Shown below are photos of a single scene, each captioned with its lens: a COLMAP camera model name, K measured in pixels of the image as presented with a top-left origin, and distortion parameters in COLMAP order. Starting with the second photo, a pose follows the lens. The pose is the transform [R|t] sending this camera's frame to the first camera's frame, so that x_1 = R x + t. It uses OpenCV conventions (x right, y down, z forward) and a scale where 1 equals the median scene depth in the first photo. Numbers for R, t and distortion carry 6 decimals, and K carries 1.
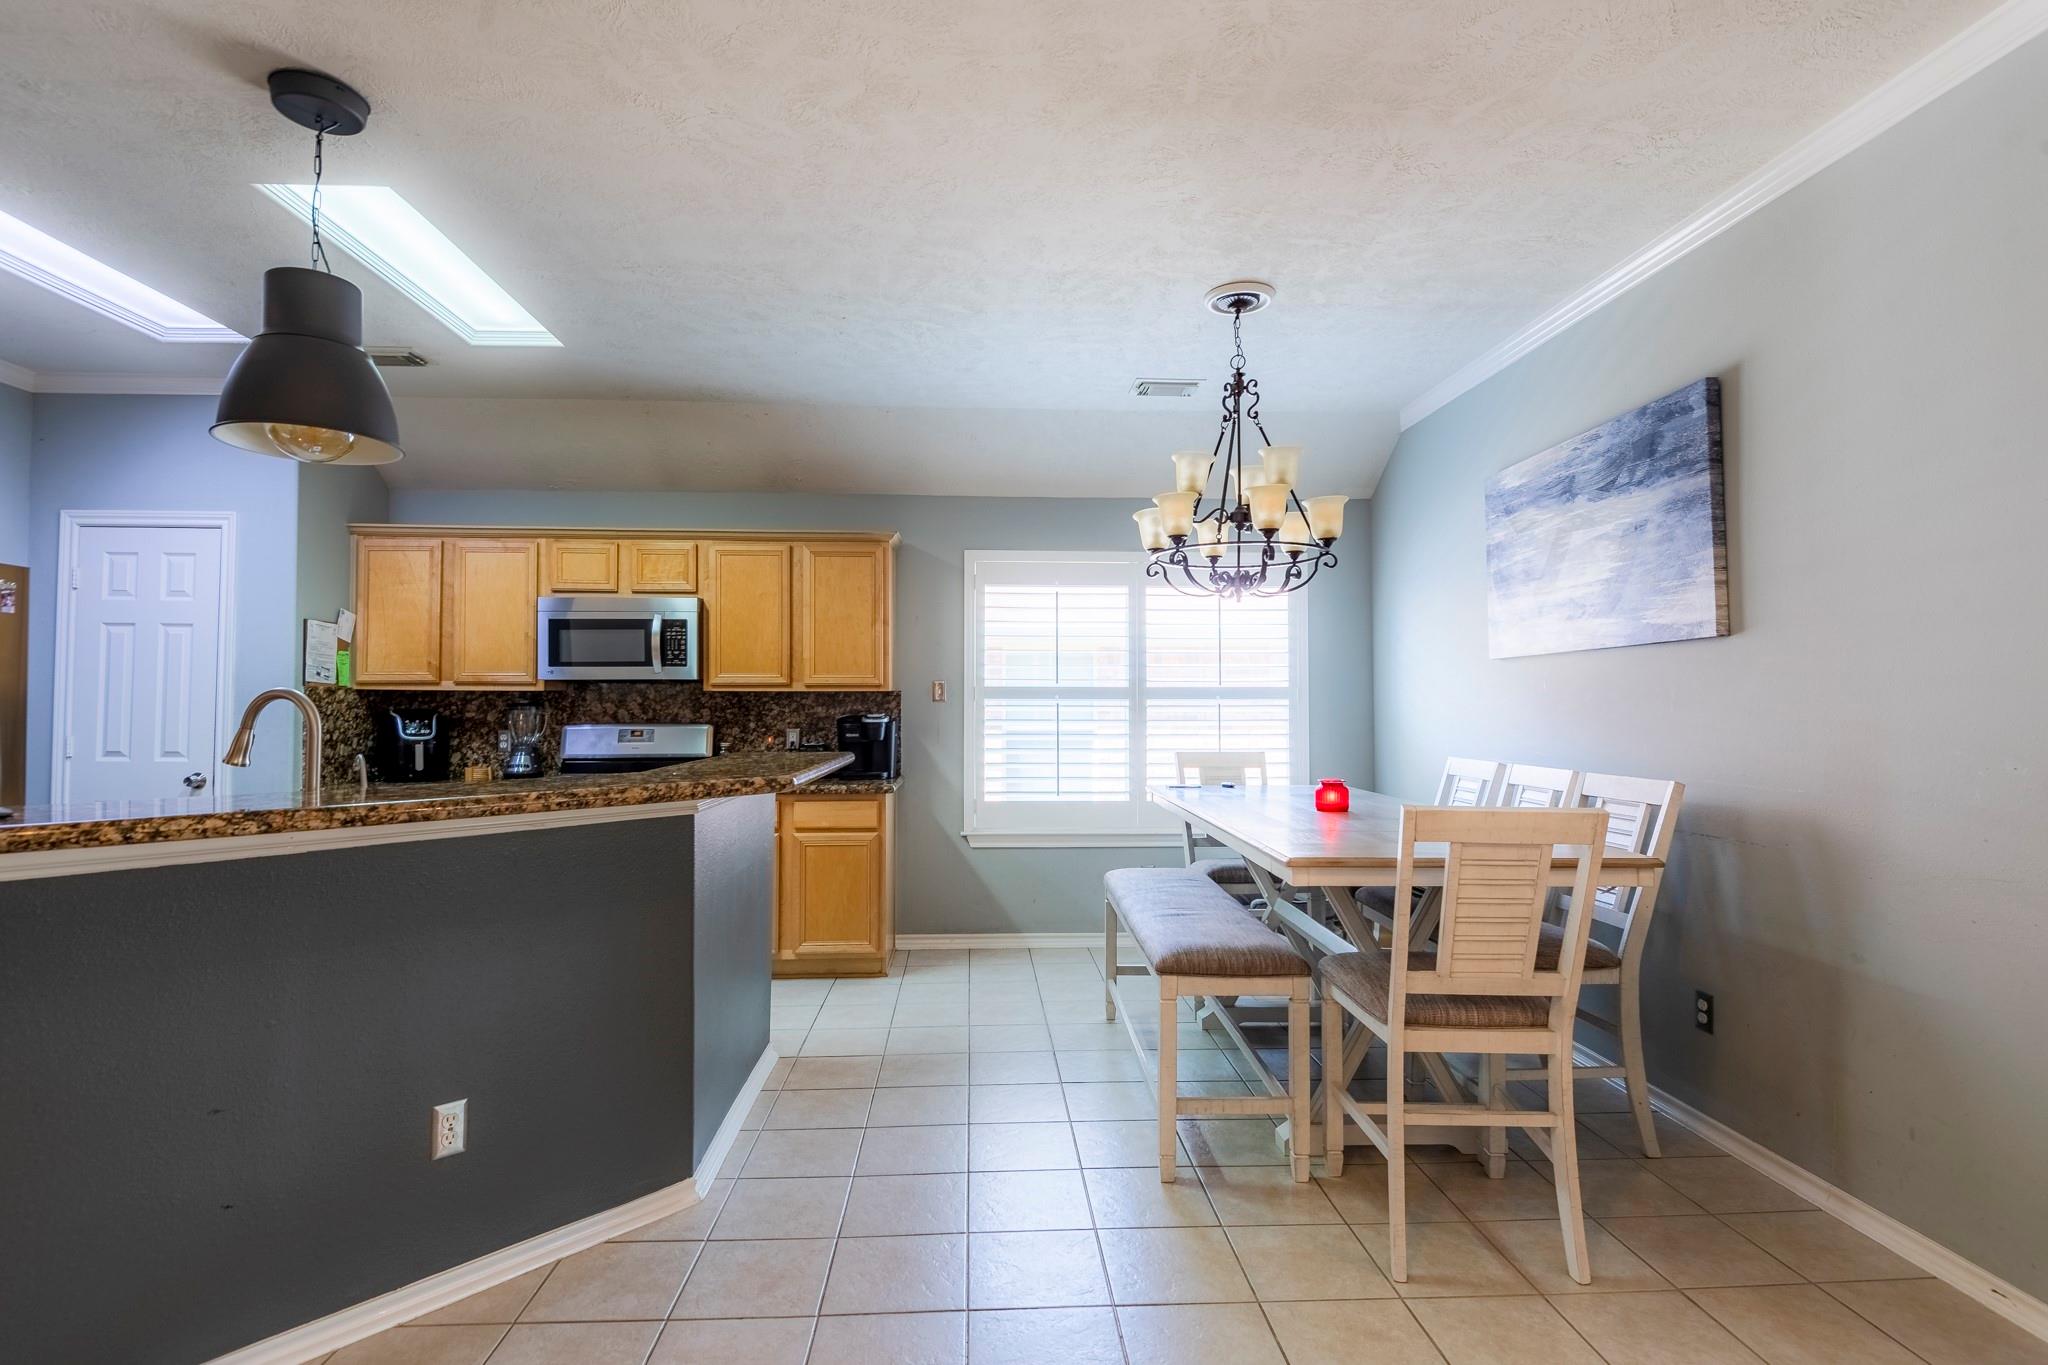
lens RADIAL K [[1007.7, 0, 1028.6], [0, 1007.7, 675.4], [0, 0, 1]] dist [0.026909, -0.024160]
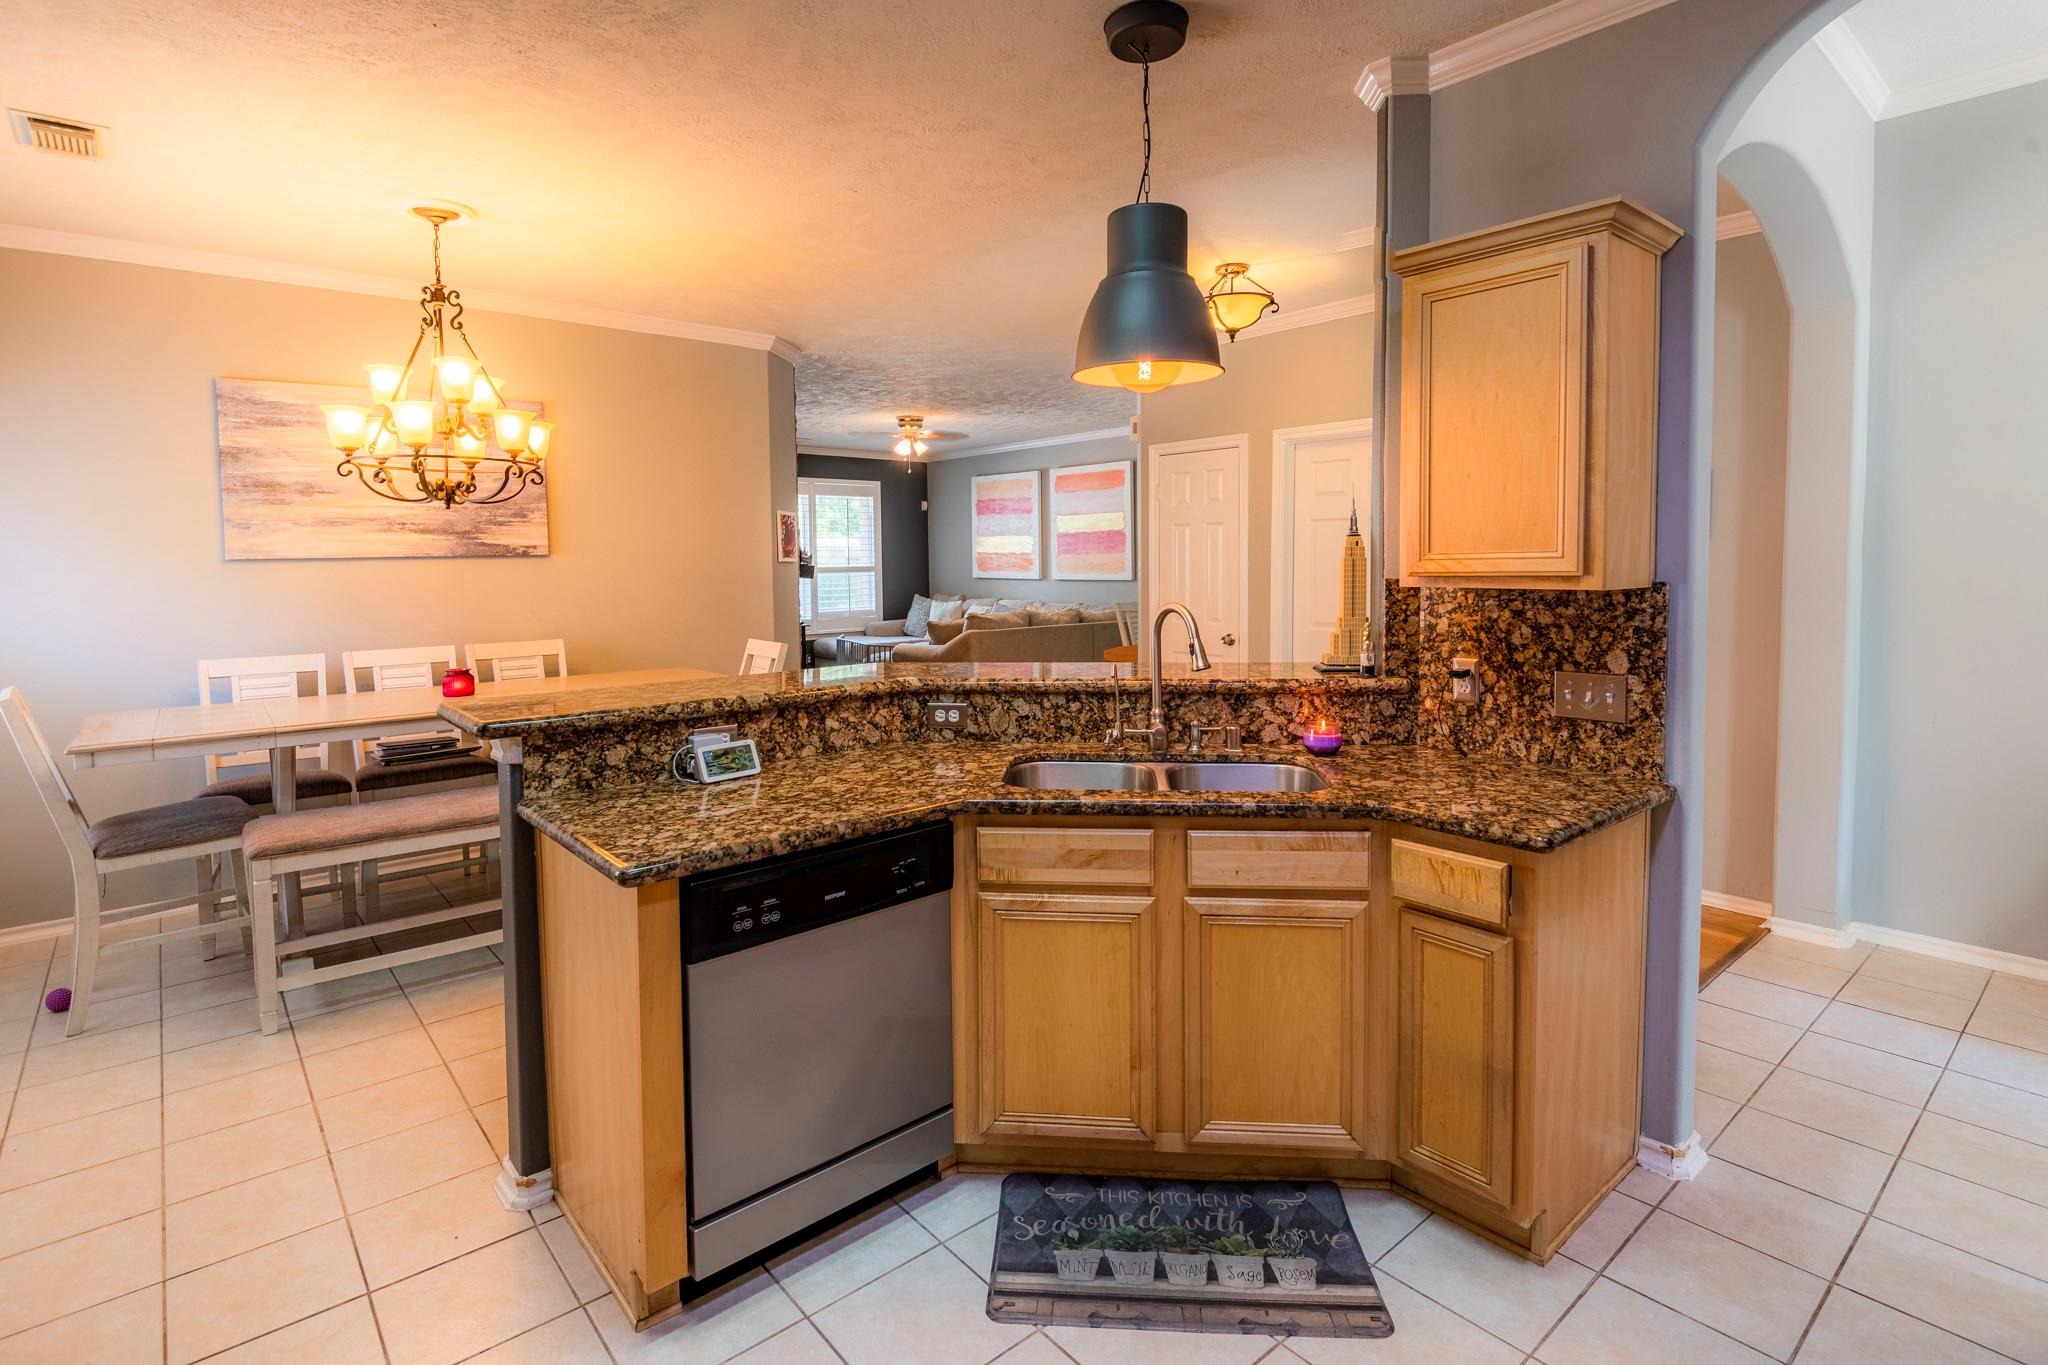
lens RADIAL K [[1019.0, 0, 1020.1], [0, 1019.0, 605.9], [0, 0, 1]] dist [0.018493, -0.000246]
pose [[-0.611472, -0.031554, 0.790637, -0.755831], [-0.010565, 0.999441, 0.031716, -0.009441], [-0.791196, 0.011040, -0.611464, 0.900807]]
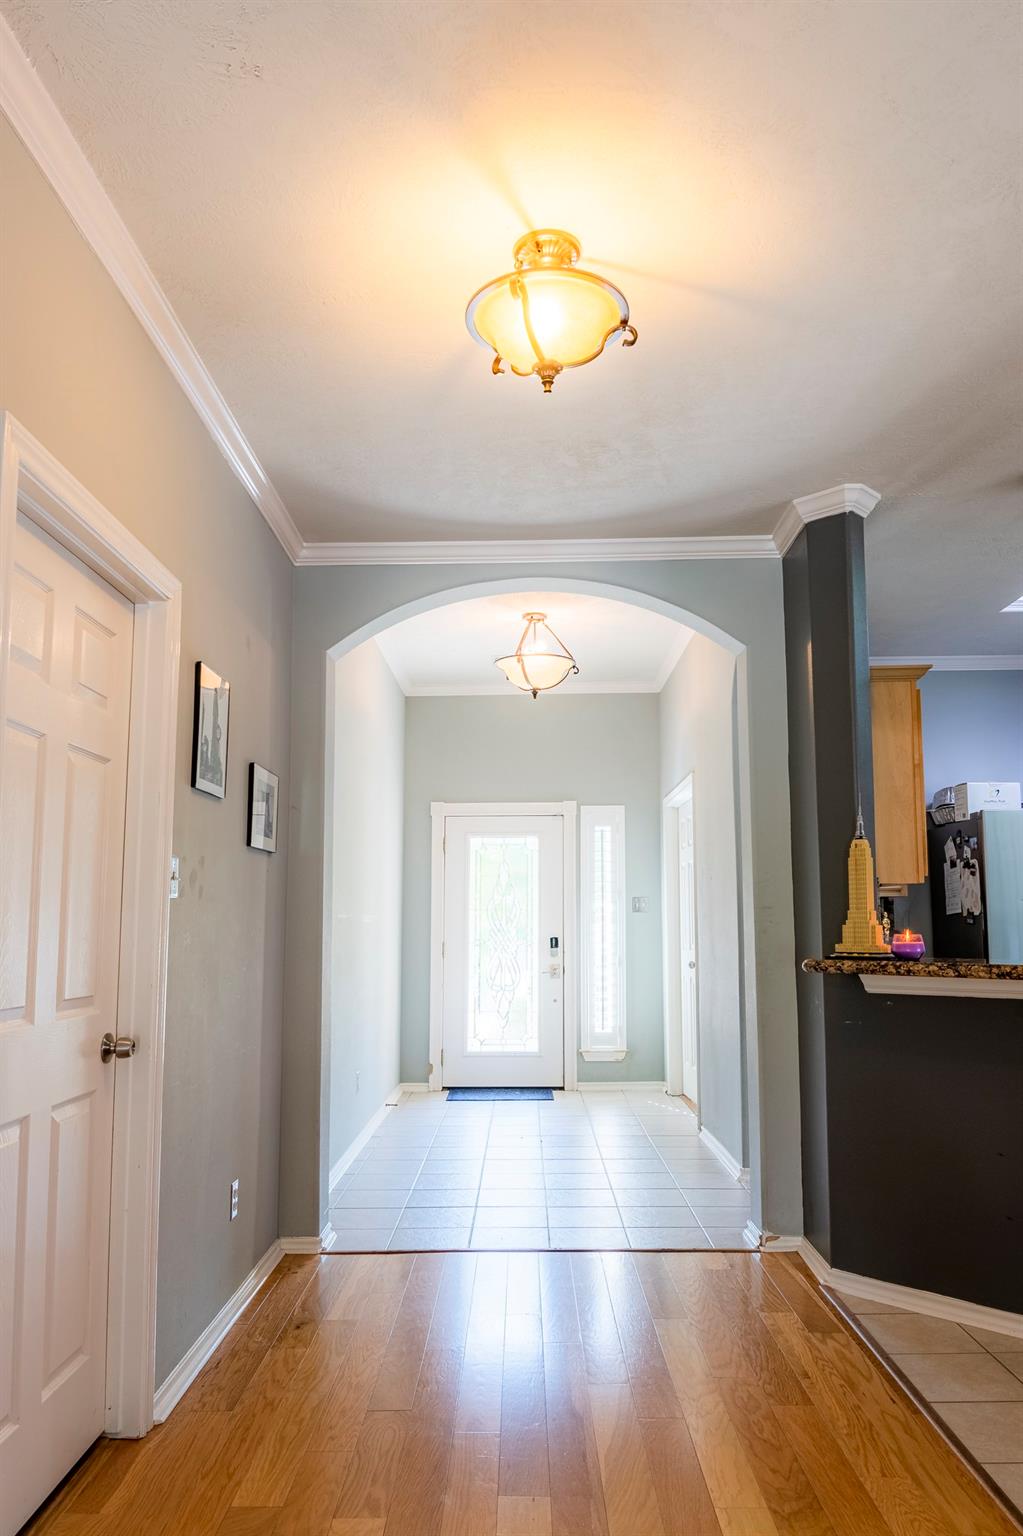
lens RADIAL K [[1129.8, 0, 511.5], [0, 1129.8, 768.0], [0, 0, 1]] dist [0.007448, 0.000799]
pose [[-0.070648, -0.135720, -0.988225, 0.452516], [0.035336, 0.989738, -0.138454, 0.016394], [0.996875, -0.044701, -0.065128, 0.144893]]
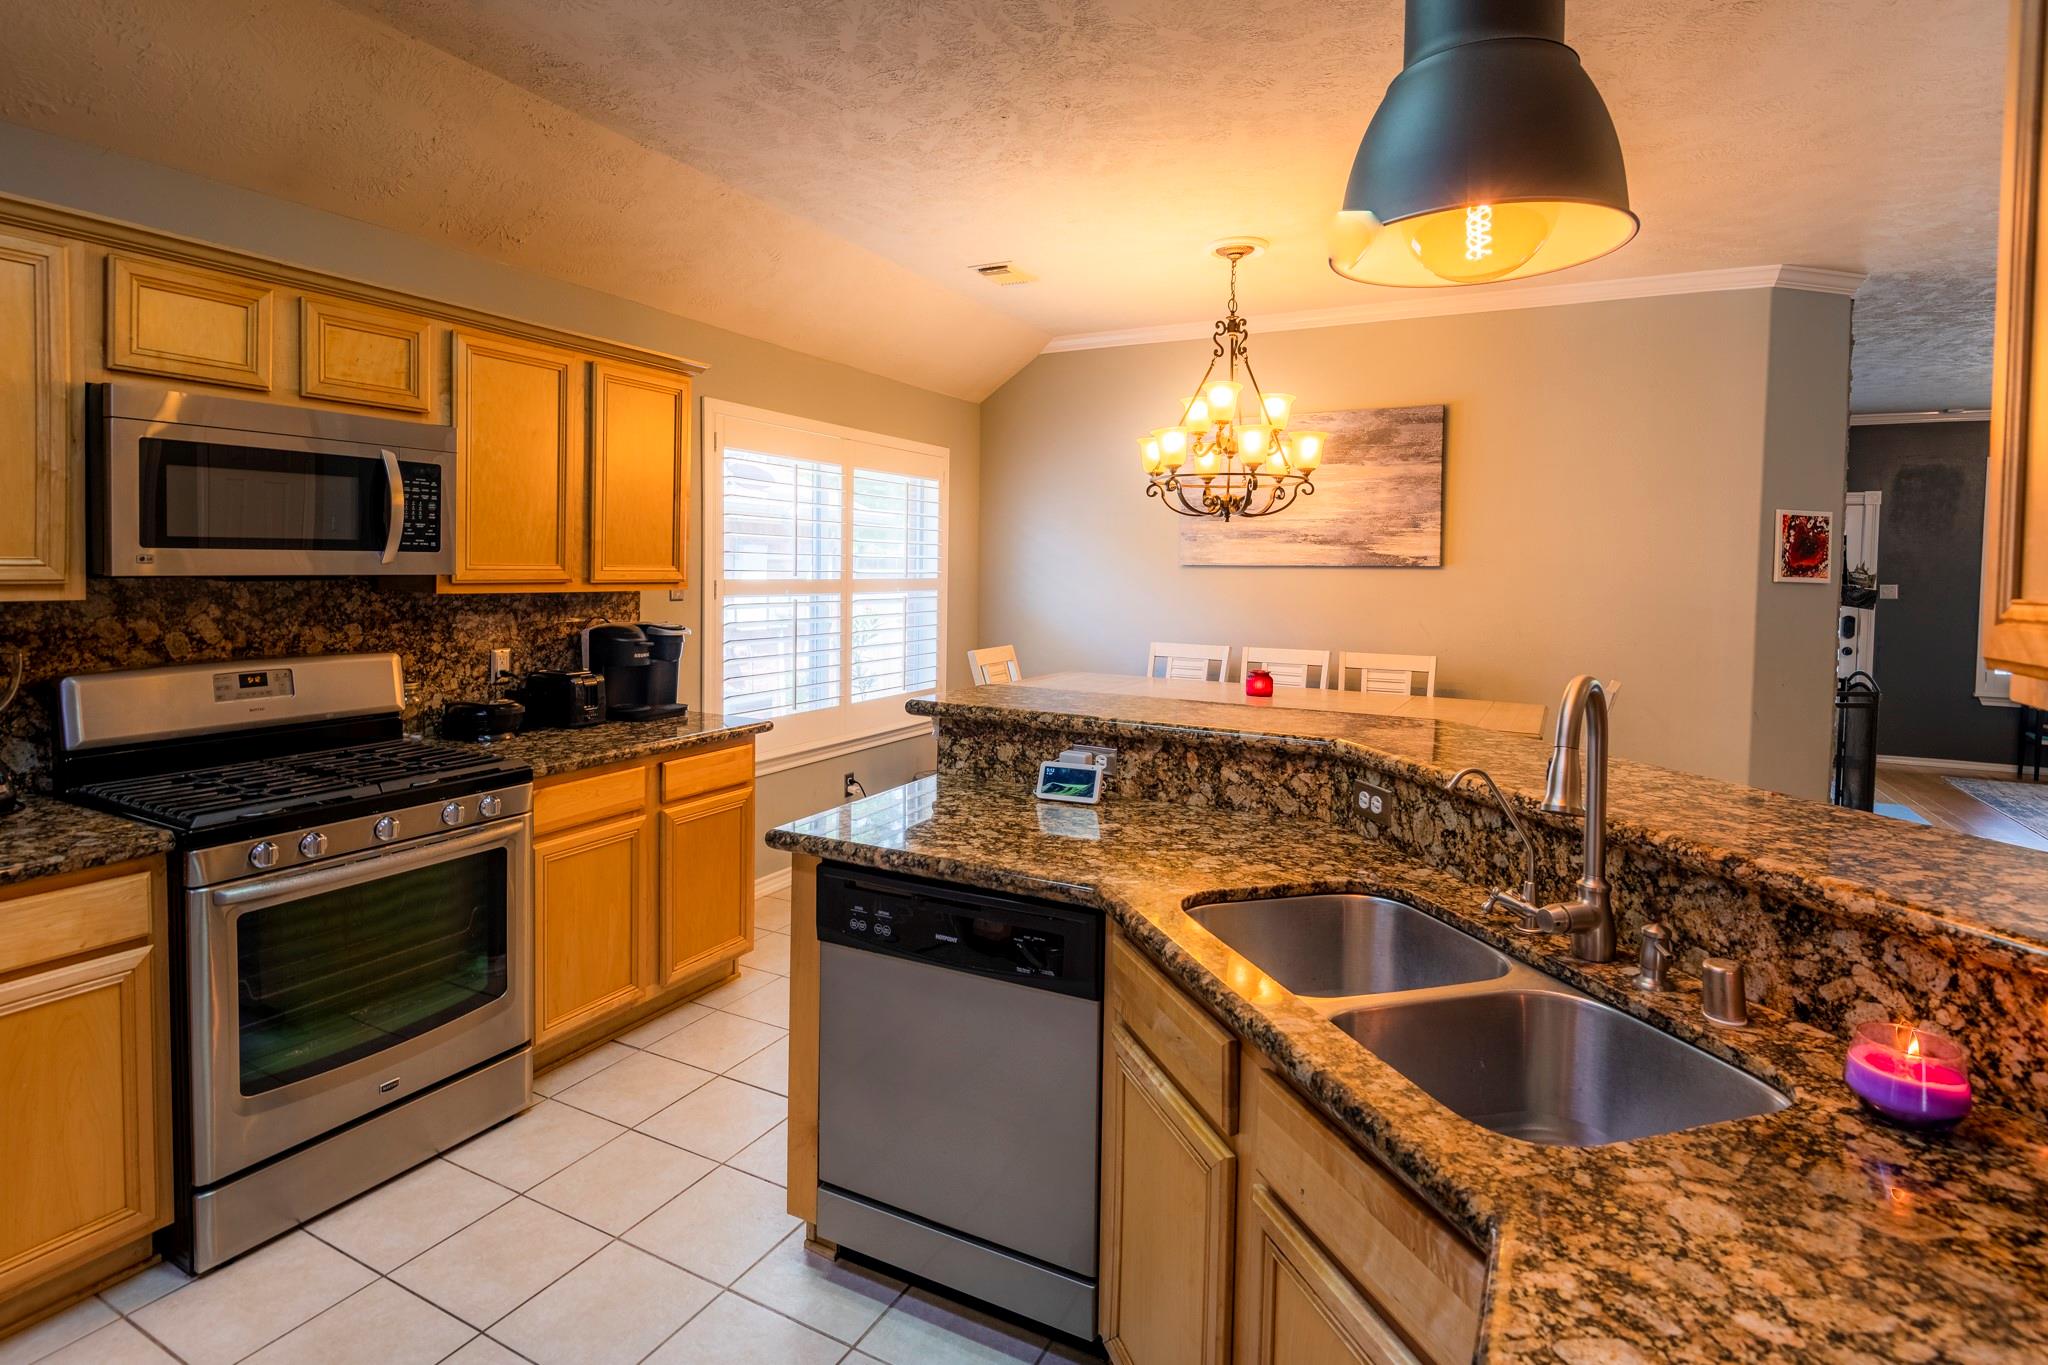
lens RADIAL K [[1022.9, 0, 1005.3], [0, 1022.9, 608.3], [0, 0, 1]] dist [0.003565, -0.000704]
pose [[0.517970, -0.028103, 0.854937, -0.689425], [-0.039870, 0.997581, 0.056948, -0.023285], [-0.854469, -0.063584, 0.515597, 0.467232]]
